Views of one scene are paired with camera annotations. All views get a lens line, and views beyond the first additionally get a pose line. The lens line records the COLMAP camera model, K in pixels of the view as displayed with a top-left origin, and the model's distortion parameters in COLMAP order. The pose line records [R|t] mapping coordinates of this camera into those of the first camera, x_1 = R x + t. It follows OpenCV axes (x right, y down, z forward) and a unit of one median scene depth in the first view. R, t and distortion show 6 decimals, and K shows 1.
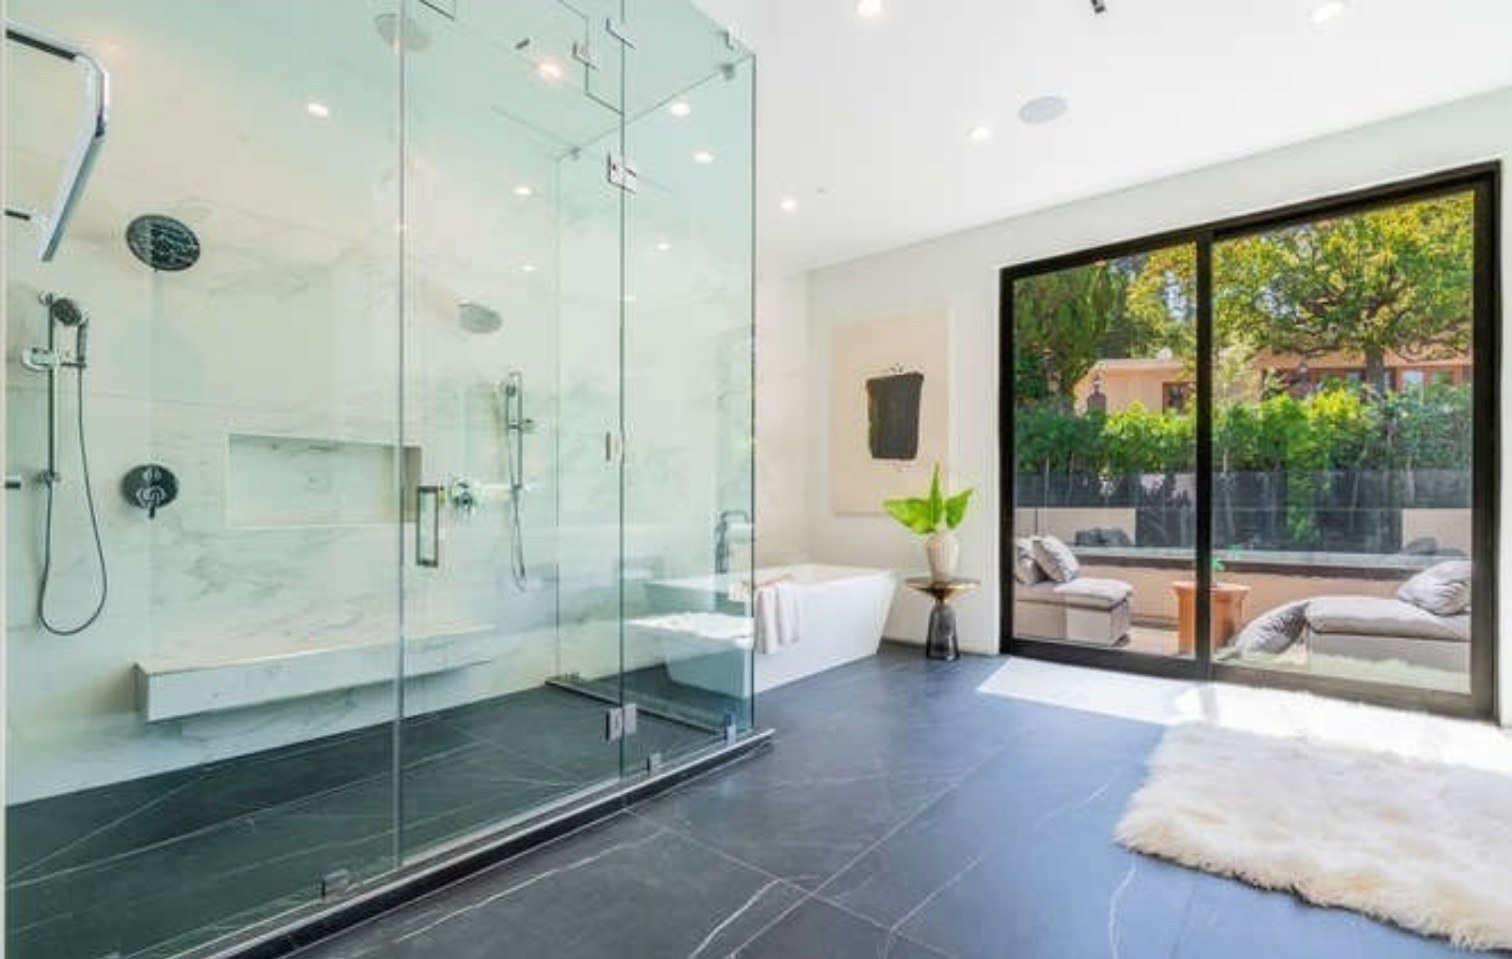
lens RADIAL K [[699.8, 0, 754.7], [0, 699.8, 507.8], [0, 0, 1]] dist [-0.004434, -0.000123]
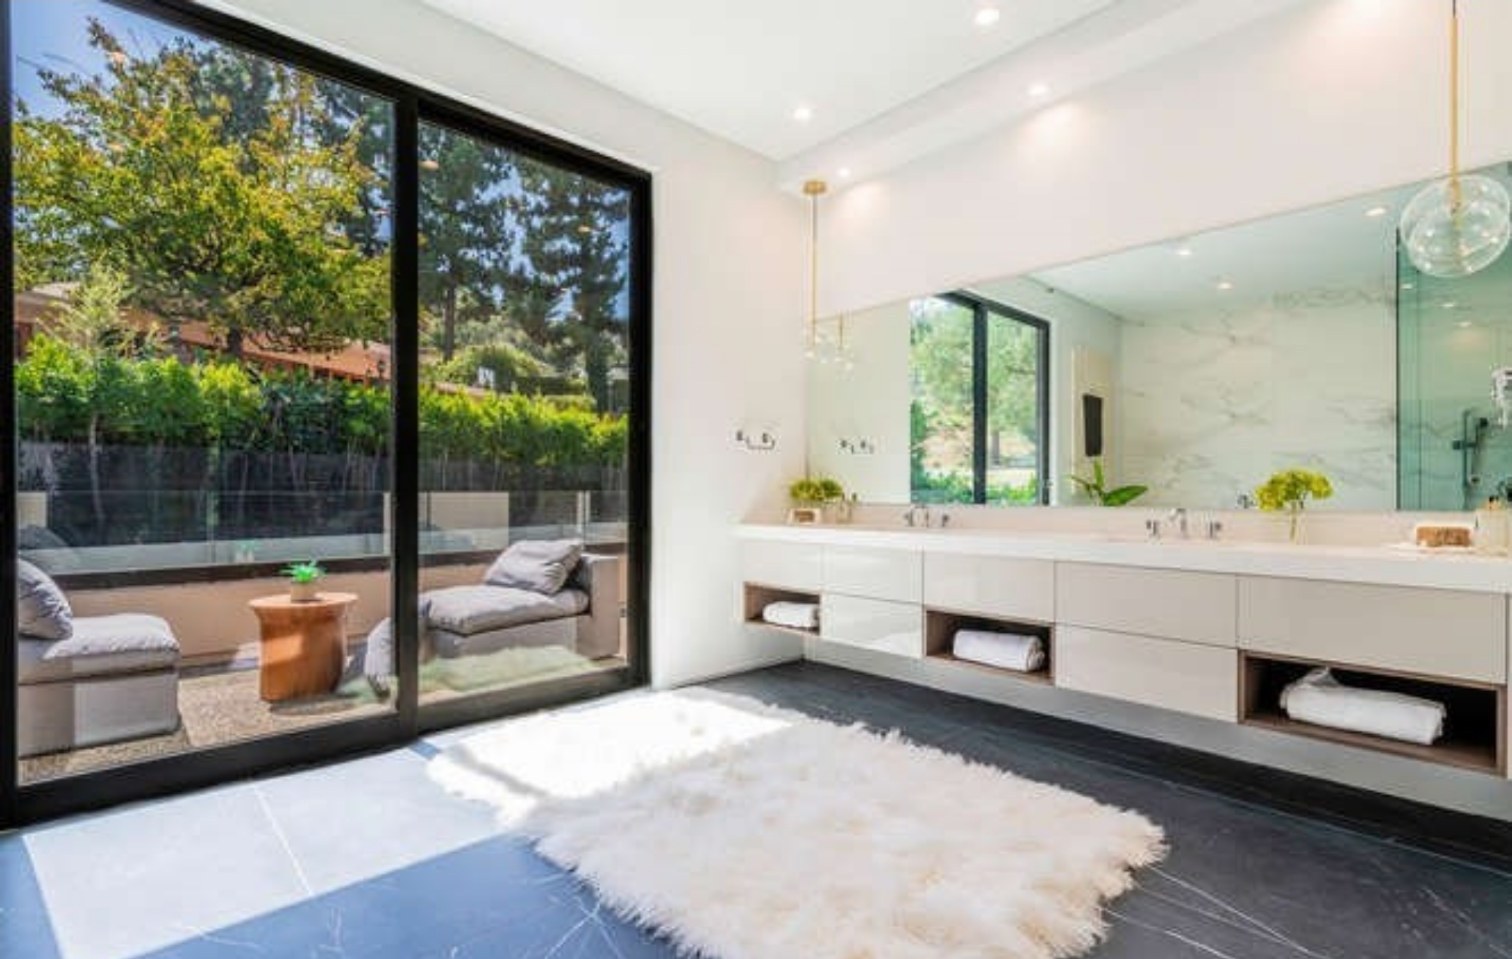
lens RADIAL K [[699.8, 0, 754.7], [0, 699.8, 507.8], [0, 0, 1]] dist [-0.004434, -0.000123]
pose [[0.122055, -0.023746, 0.992239, 0.002426], [0.001976, 0.999718, 0.023682, 0.001347], [-0.992521, -0.000930, 0.122068, 0.199364]]
